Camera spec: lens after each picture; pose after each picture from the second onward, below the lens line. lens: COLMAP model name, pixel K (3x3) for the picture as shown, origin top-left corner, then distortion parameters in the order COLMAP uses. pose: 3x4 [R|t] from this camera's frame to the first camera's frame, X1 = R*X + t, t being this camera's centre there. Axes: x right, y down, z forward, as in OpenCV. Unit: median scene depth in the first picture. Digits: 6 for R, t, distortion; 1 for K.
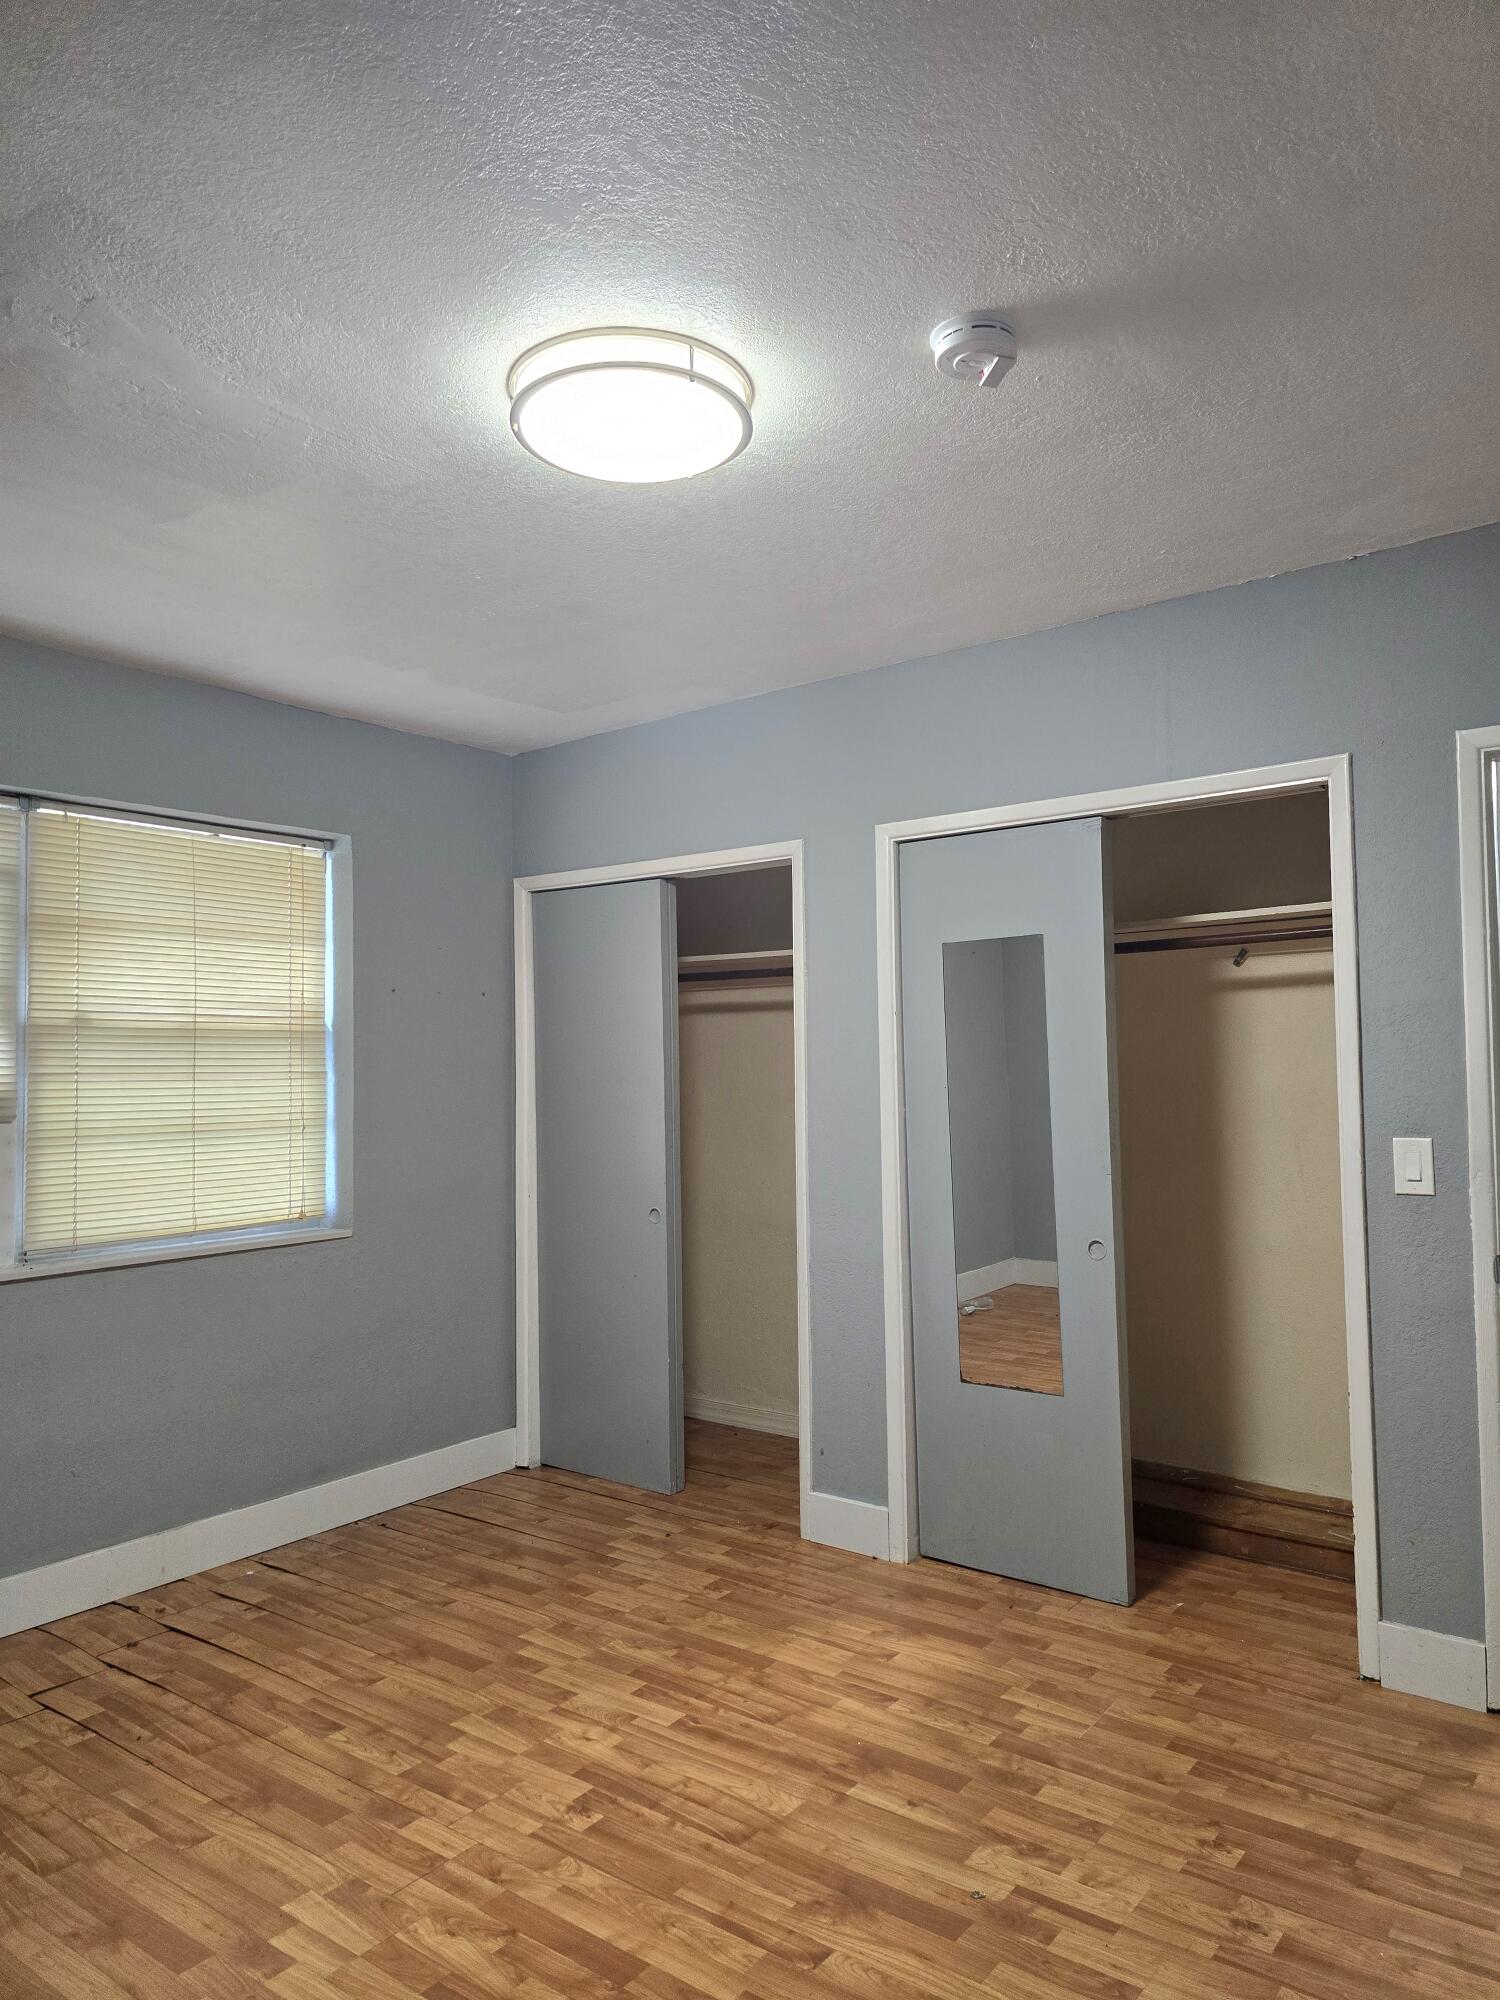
lens RADIAL K [[1341.0, 0, 756.2], [0, 1341.0, 996.2], [0, 0, 1]] dist [0.046749, -0.045793]
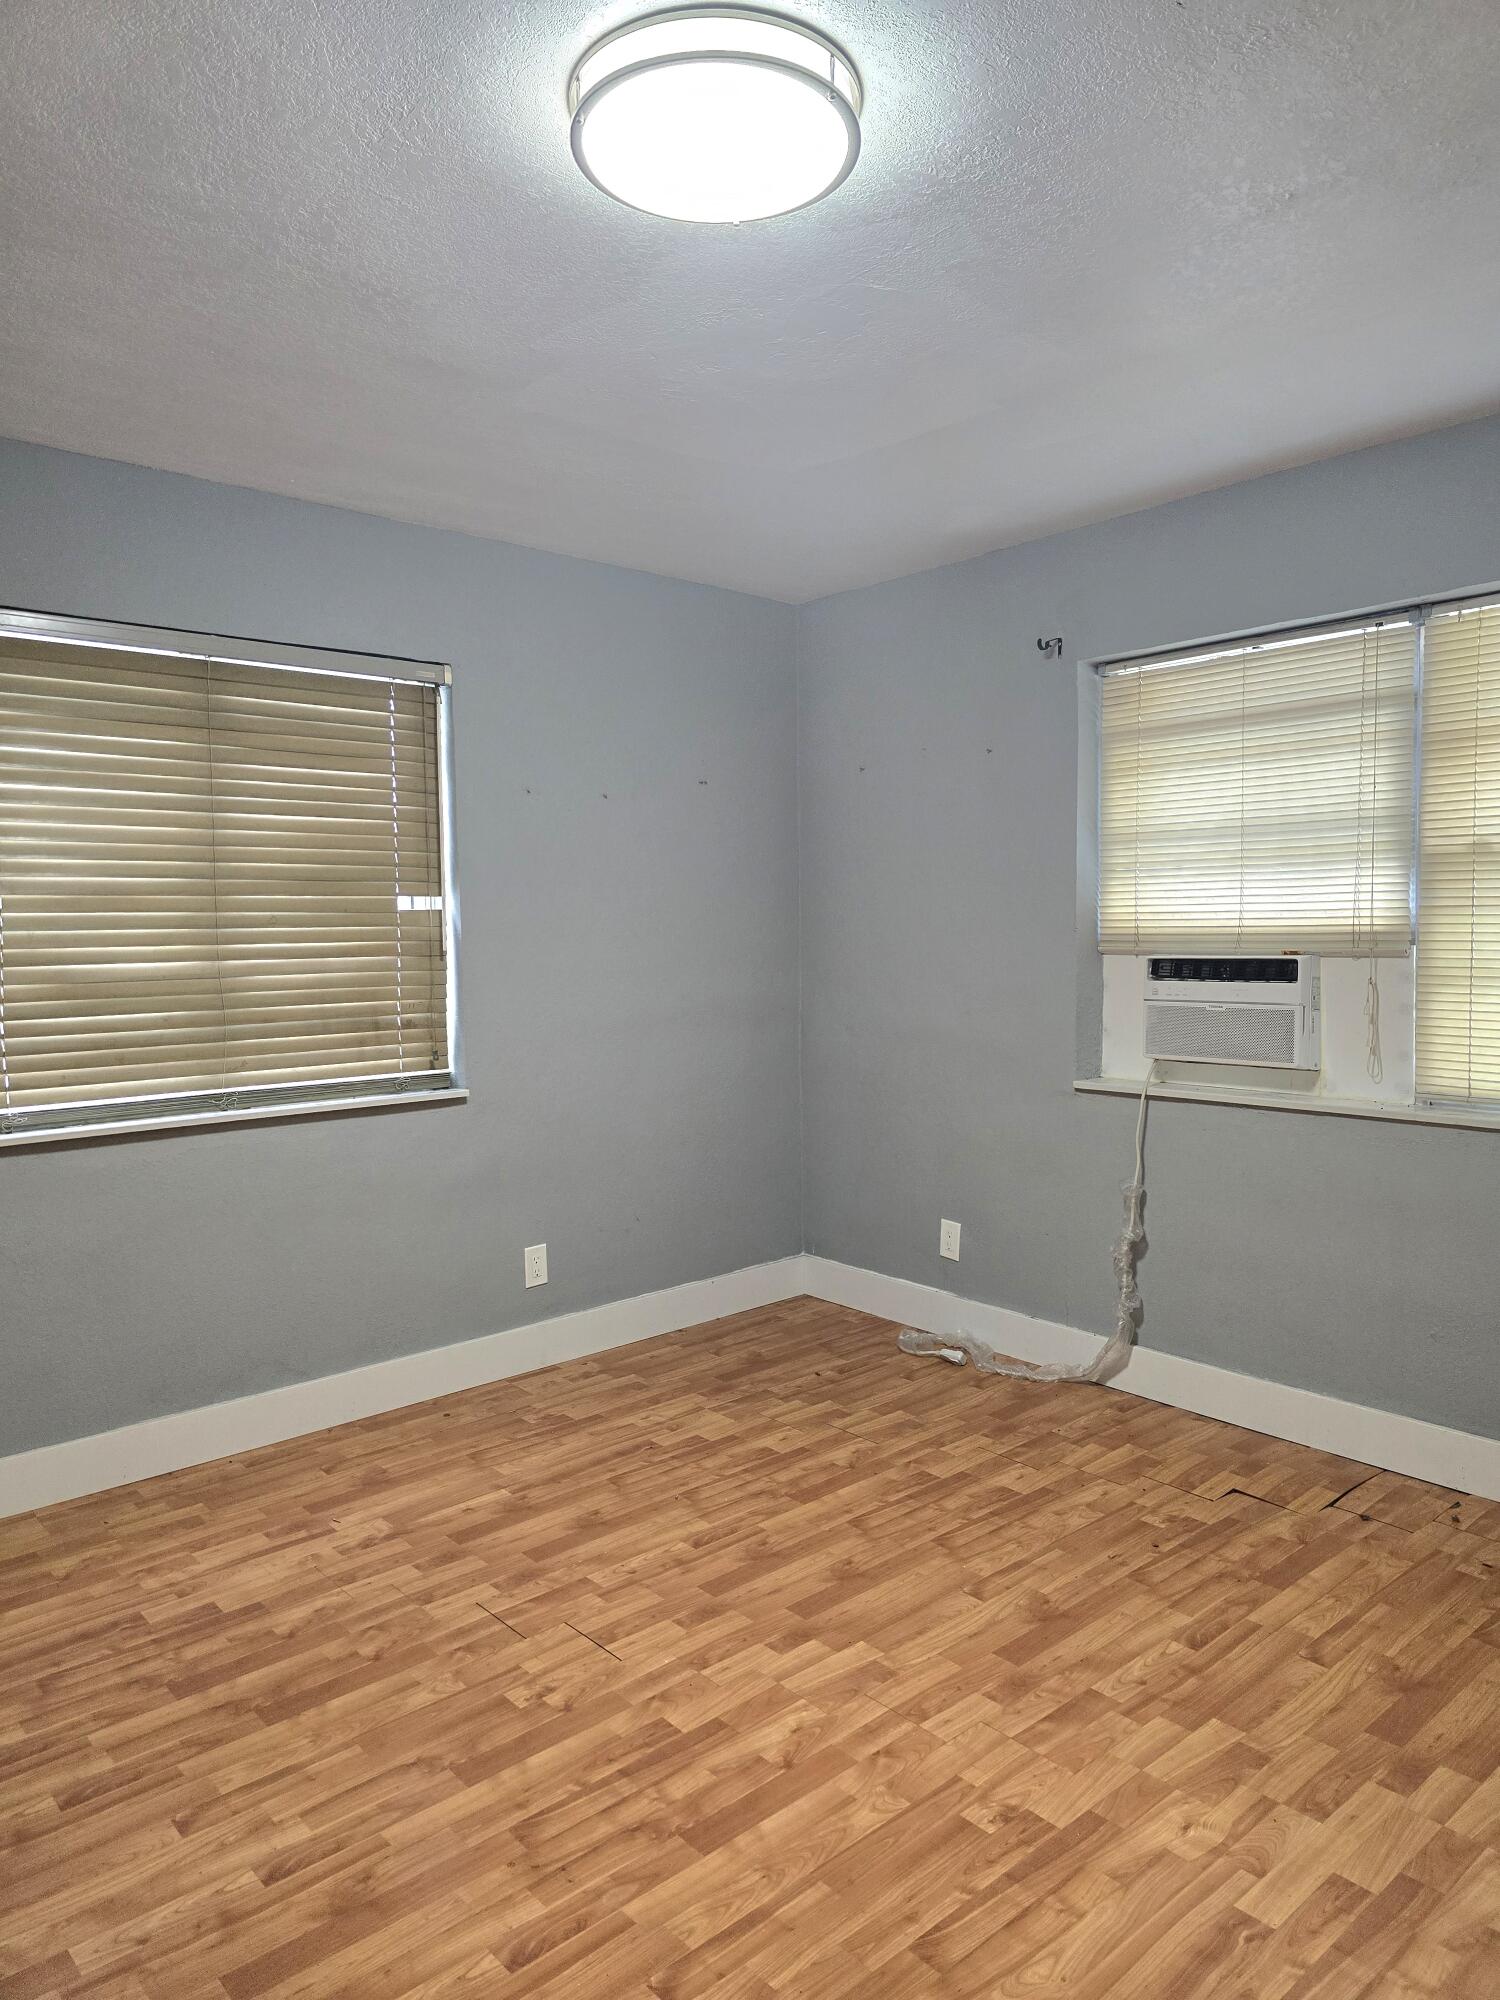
lens RADIAL K [[1341.0, 0, 764.1], [0, 1341.0, 979.9], [0, 0, 1]] dist [0.046749, -0.045793]
pose [[-0.190144, 0.057092, -0.980095, 0.617712], [0.066404, 0.996769, 0.045181, 0.046393], [0.979508, -0.056491, -0.193321, 0.958313]]
